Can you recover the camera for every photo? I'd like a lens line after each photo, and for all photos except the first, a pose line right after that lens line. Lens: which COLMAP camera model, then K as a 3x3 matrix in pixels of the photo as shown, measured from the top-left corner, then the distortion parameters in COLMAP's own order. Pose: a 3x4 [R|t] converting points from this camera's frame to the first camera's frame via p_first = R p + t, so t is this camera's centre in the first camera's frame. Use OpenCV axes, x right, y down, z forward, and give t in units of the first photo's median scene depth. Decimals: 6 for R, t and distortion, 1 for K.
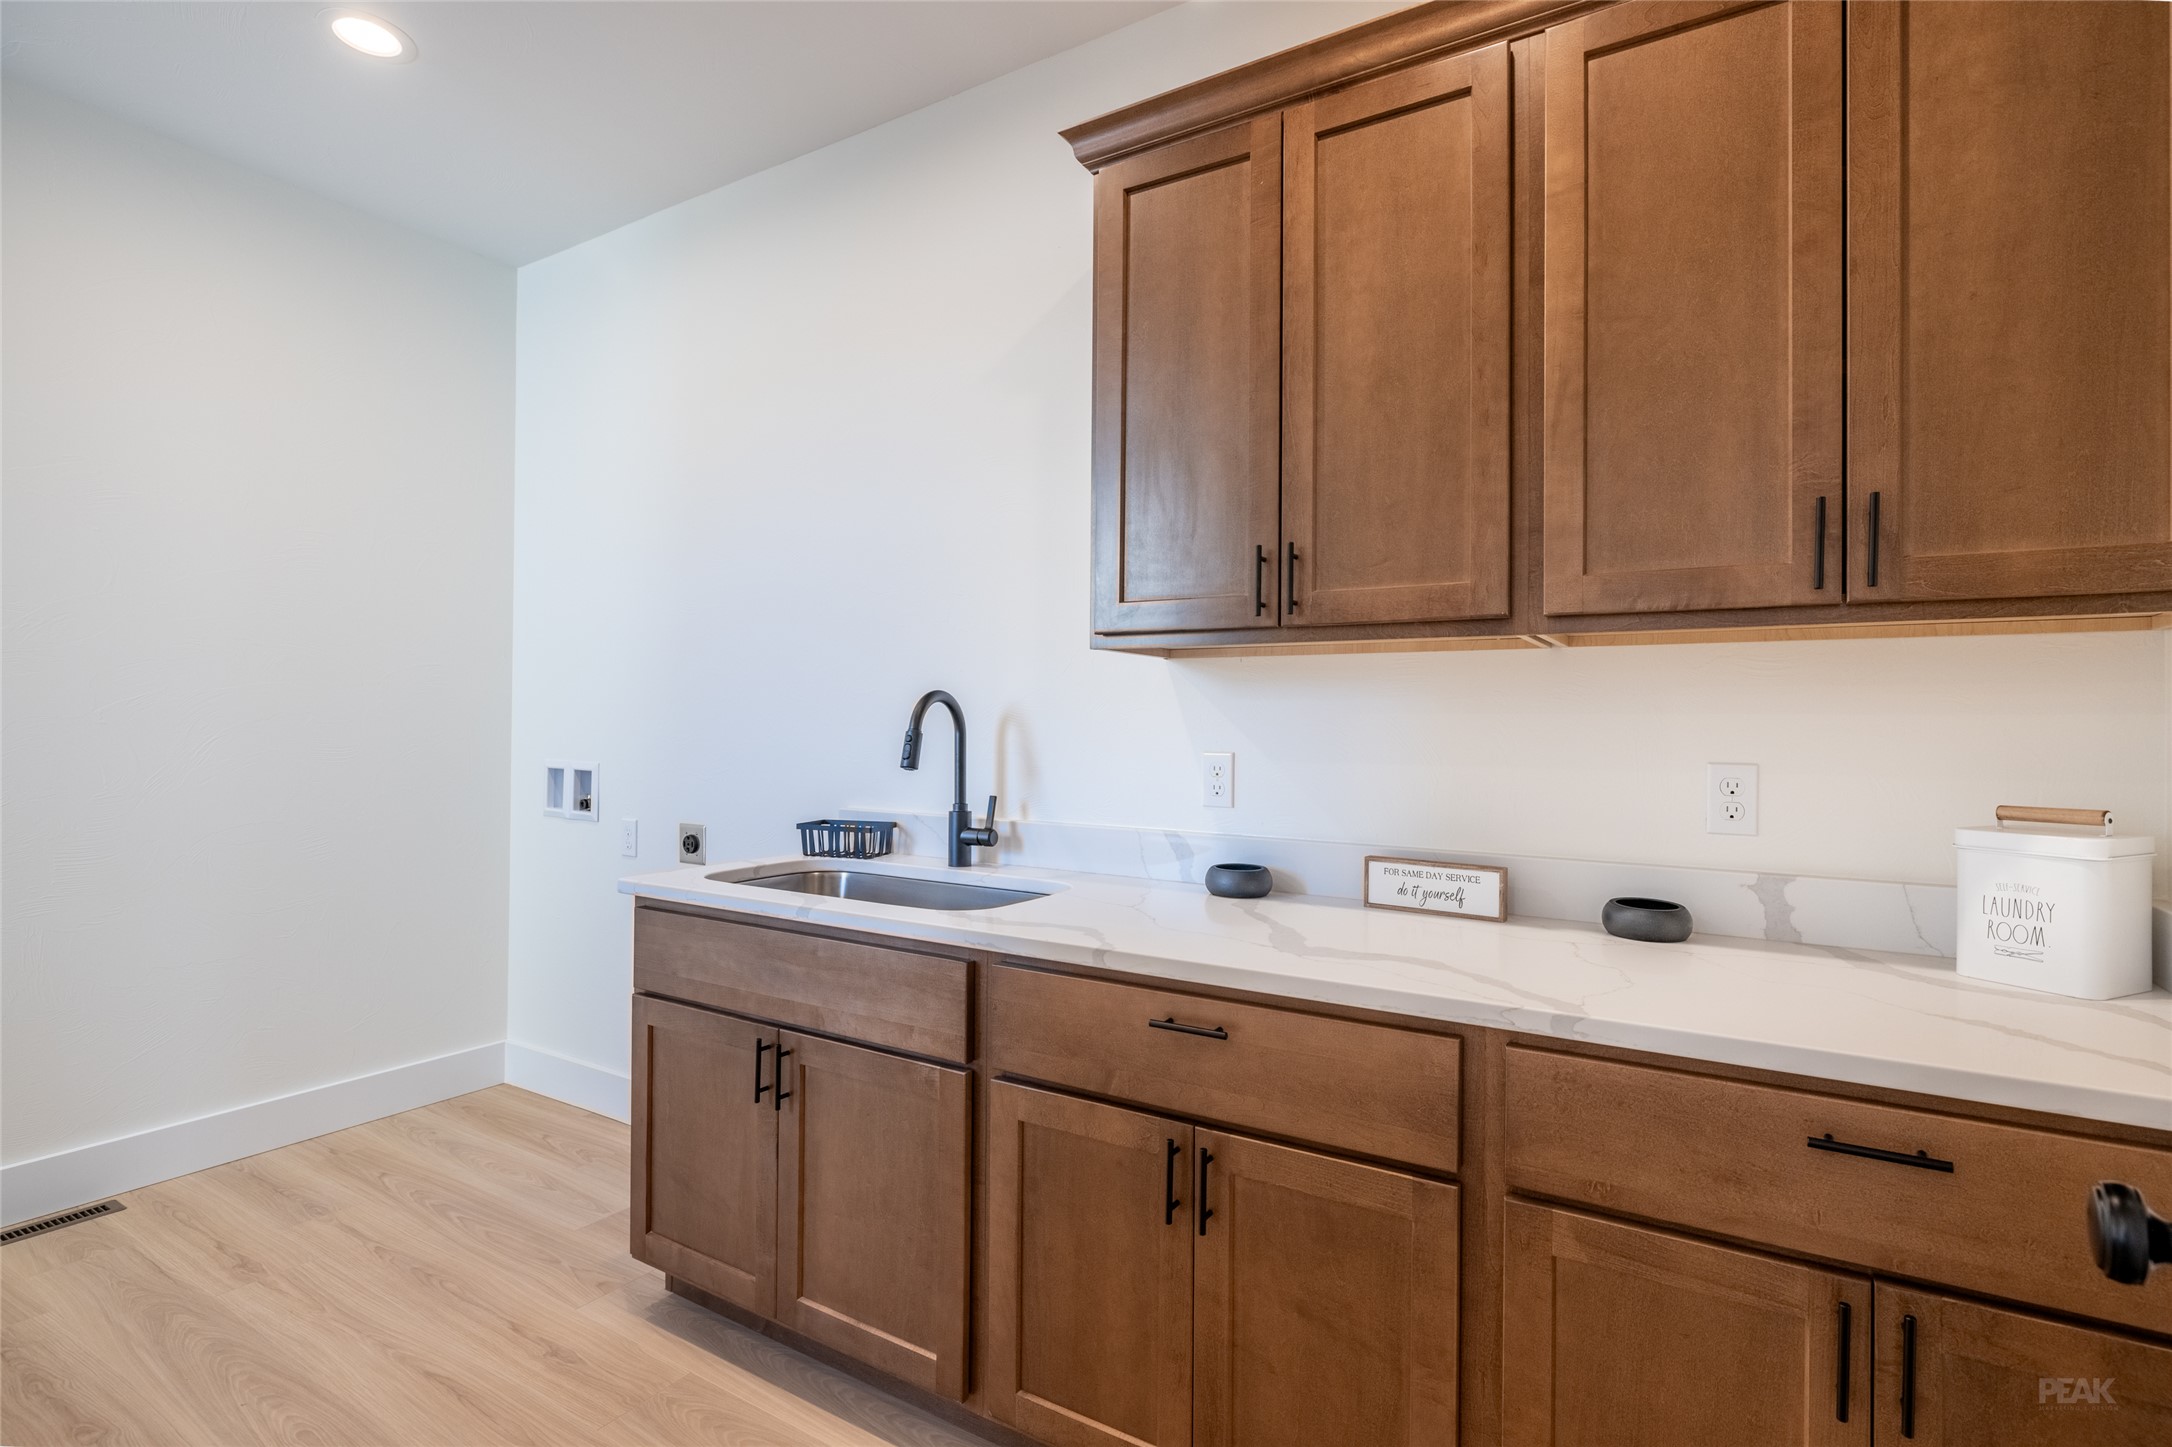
lens RADIAL K [[1014.8, 0, 1074.2], [0, 1014.8, 718.6], [0, 0, 1]] dist [-0.004174, 0.001870]
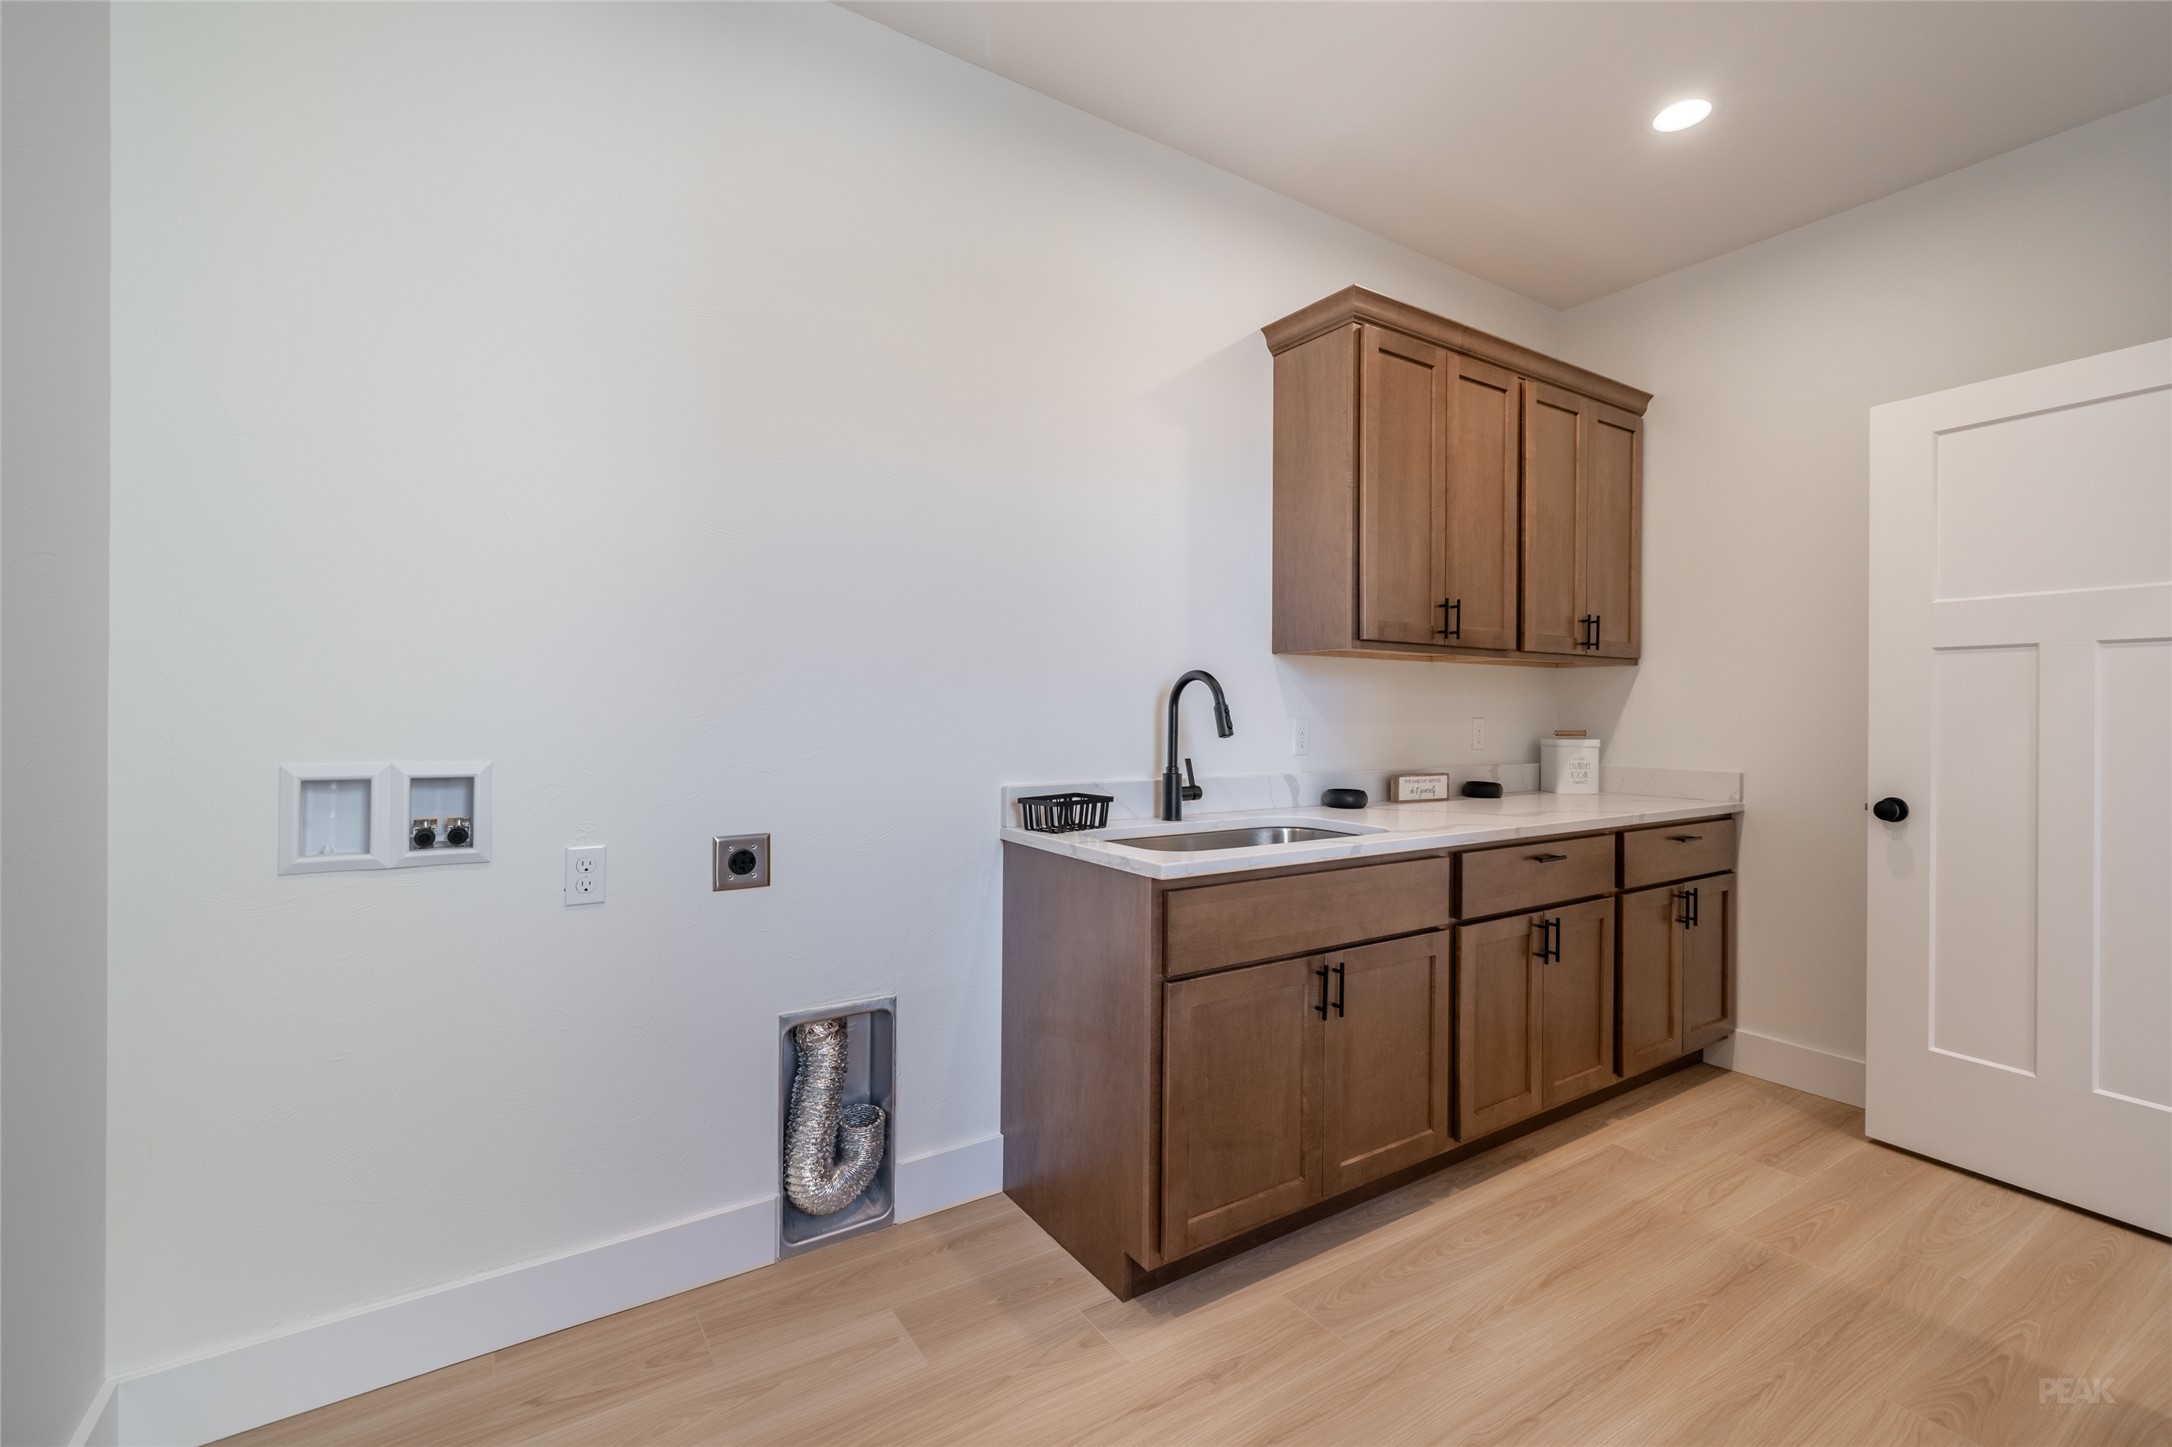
lens RADIAL K [[937.0, 0, 1076.9], [0, 937.0, 713.3], [0, 0, 1]] dist [0.011204, -0.000309]
pose [[0.428063, -0.010782, 0.903685, -1.335324], [-0.009513, 0.999820, 0.016435, 0.006192], [-0.903699, -0.015632, 0.427883, 0.750714]]
